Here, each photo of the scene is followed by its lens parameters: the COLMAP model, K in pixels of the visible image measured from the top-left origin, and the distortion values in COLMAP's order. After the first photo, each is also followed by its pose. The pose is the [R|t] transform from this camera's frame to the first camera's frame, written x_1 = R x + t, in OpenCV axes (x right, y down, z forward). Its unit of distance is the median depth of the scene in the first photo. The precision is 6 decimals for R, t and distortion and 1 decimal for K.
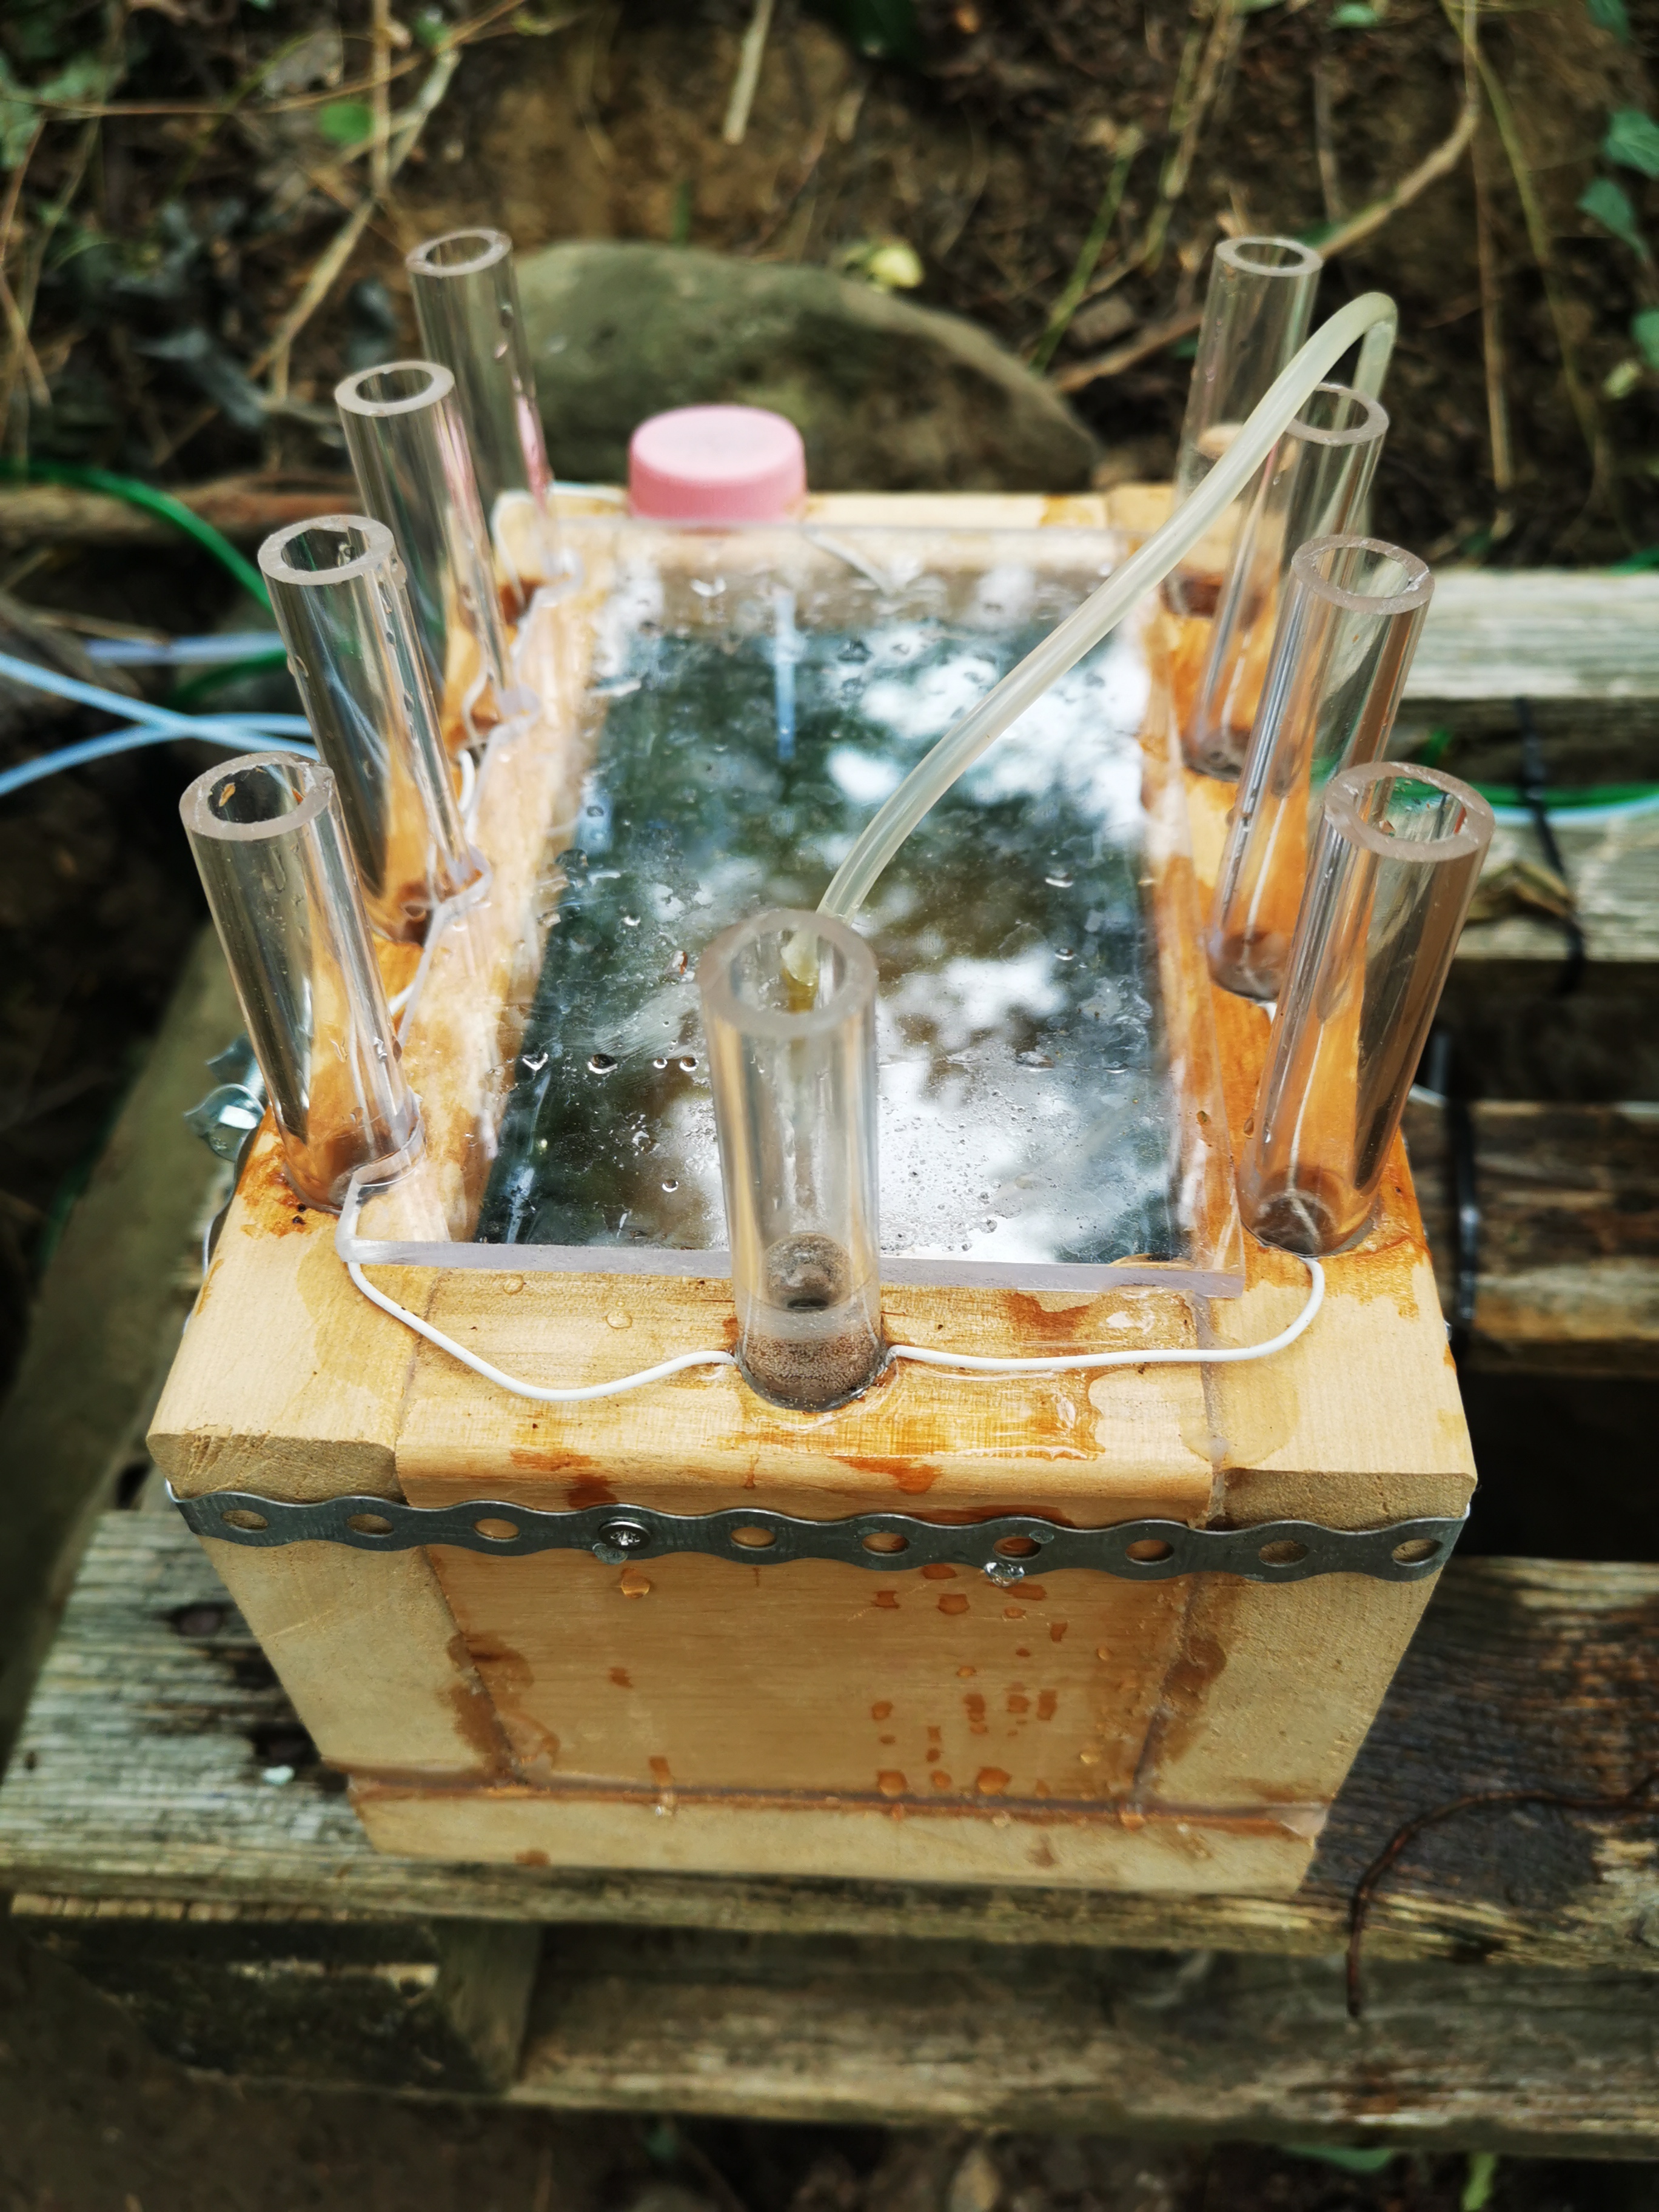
lens RADIAL K [[1782.2, 0, 835.1], [0, 1782.2, 1107.8], [0, 0, 1]] dist [0.005120, -0.029946]
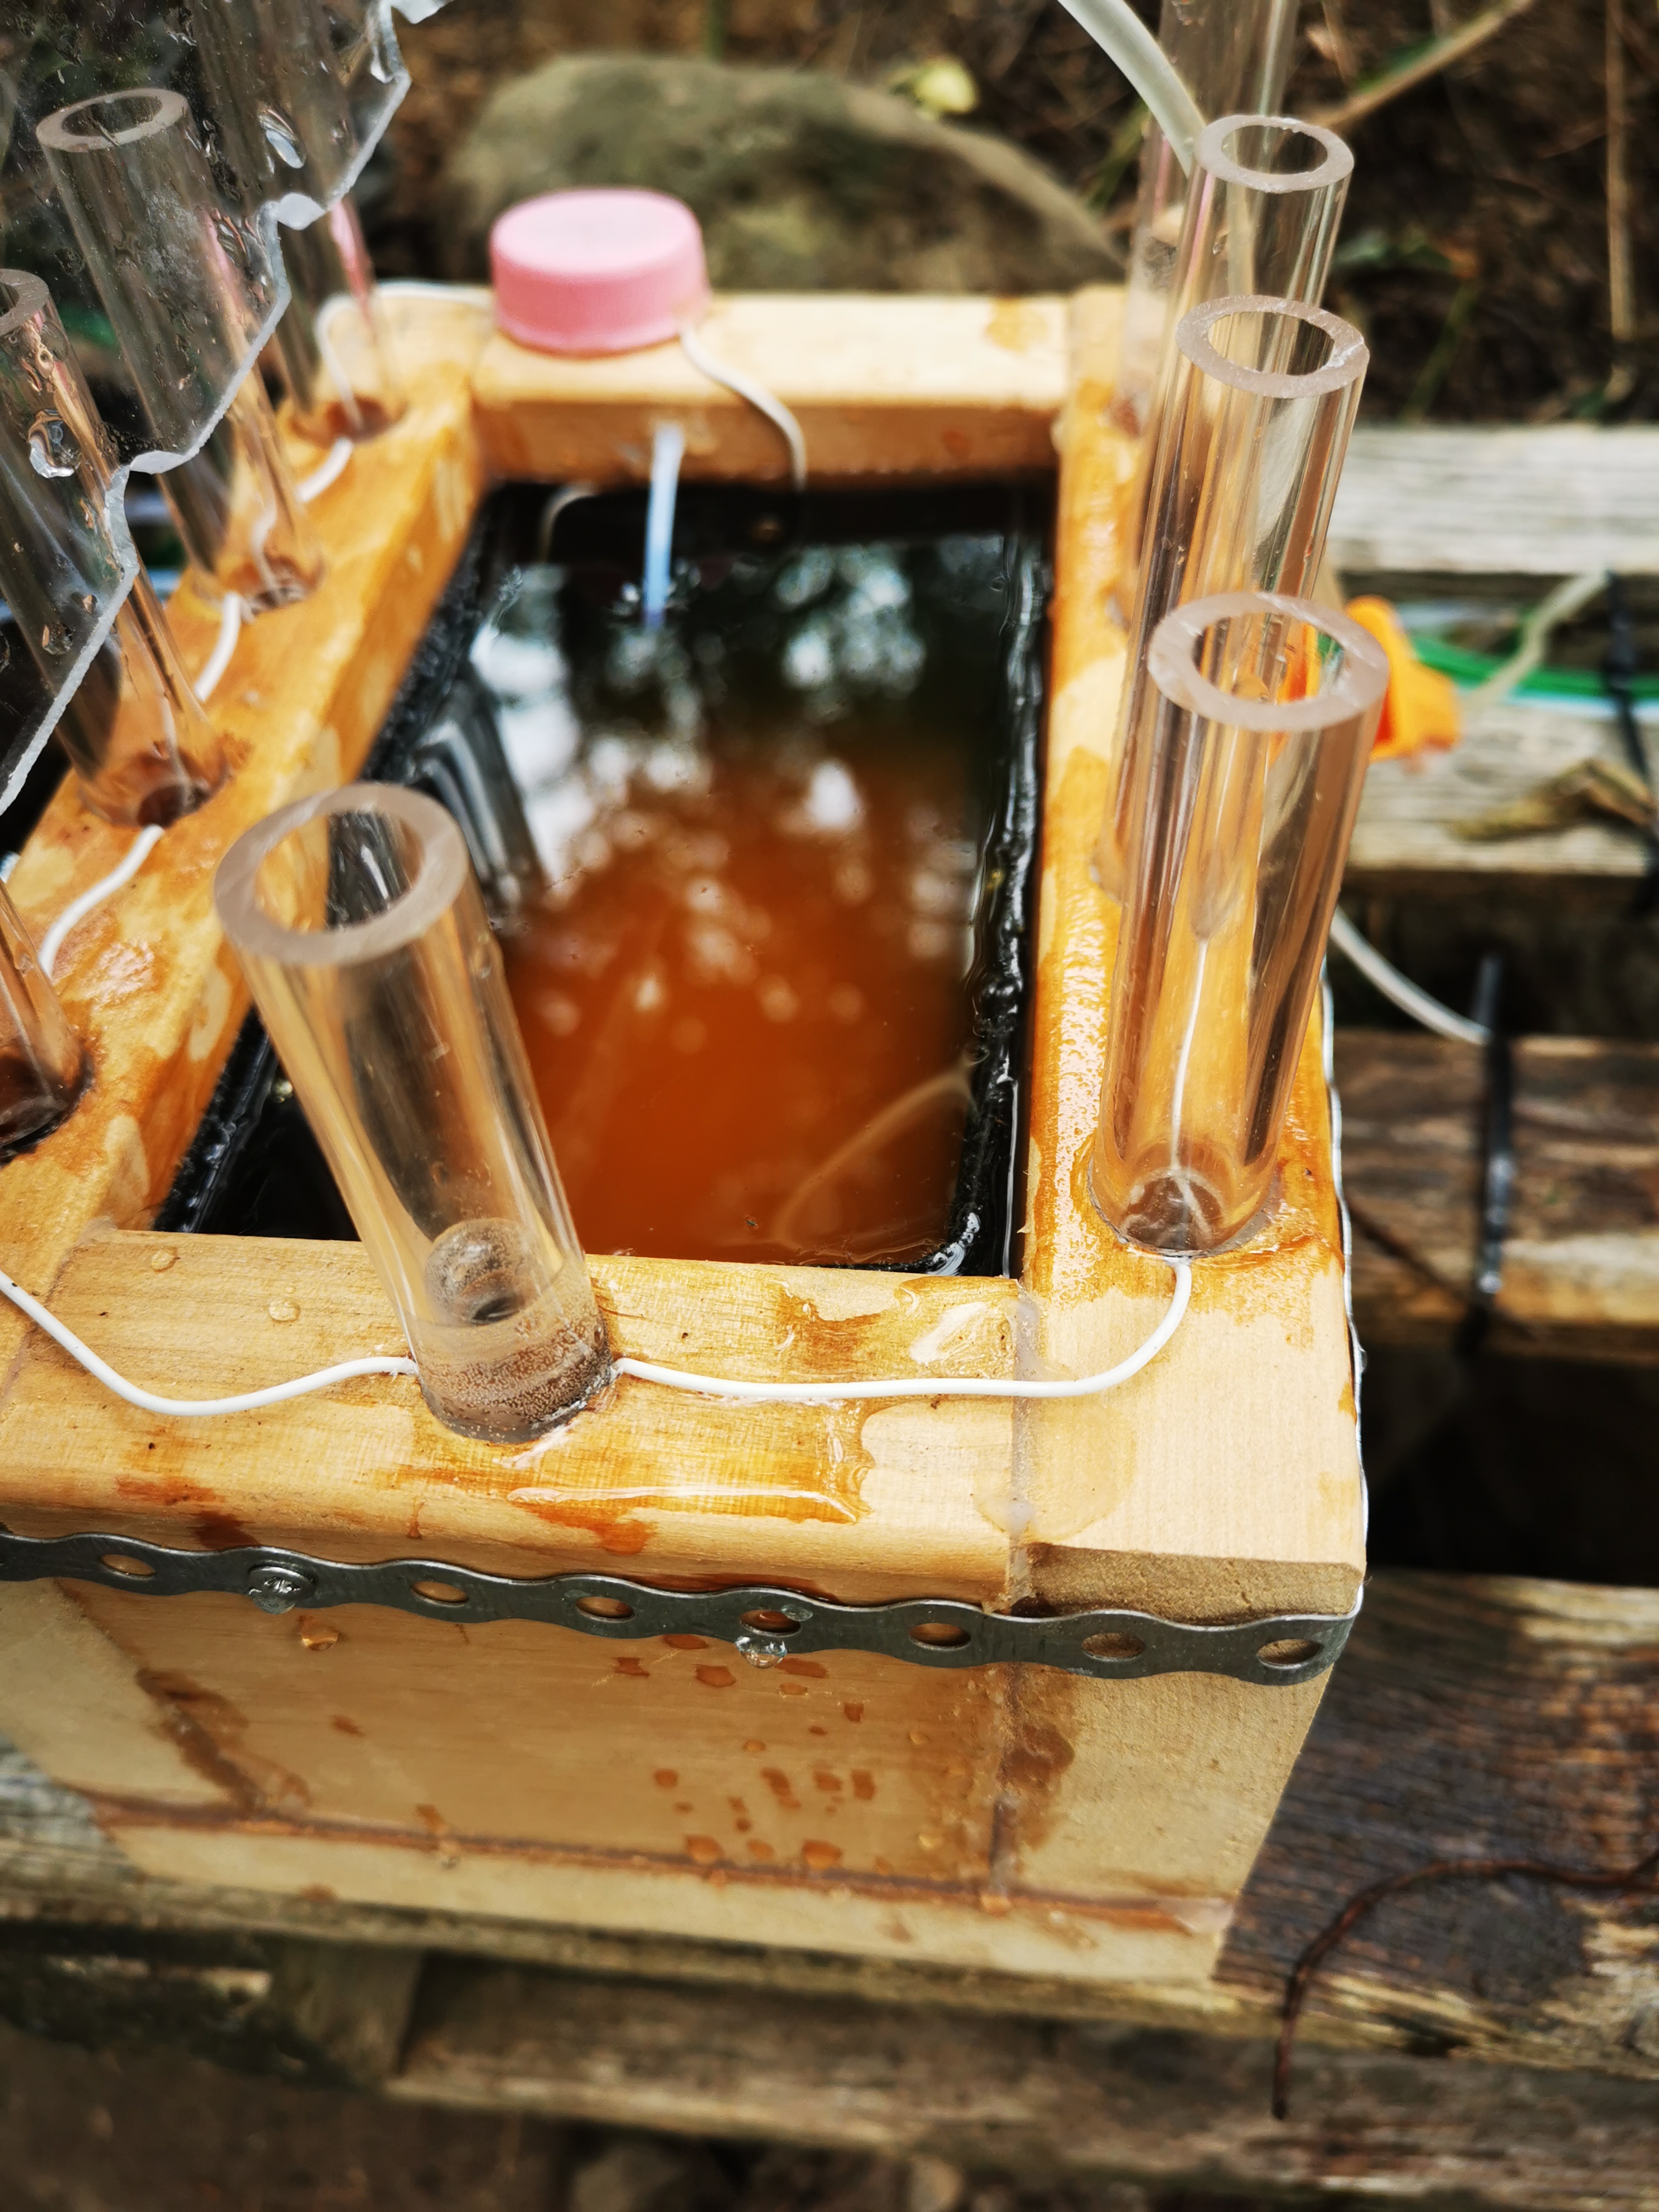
lens RADIAL K [[1782.2, 0, 836.4], [0, 1782.2, 1104.4], [0, 0, 1]] dist [0.005120, -0.029946]
pose [[0.997613, 0.029308, -0.062531, 0.114542], [-0.025864, 0.998141, 0.055192, -0.014749], [0.064032, -0.053443, 0.996516, 0.158959]]
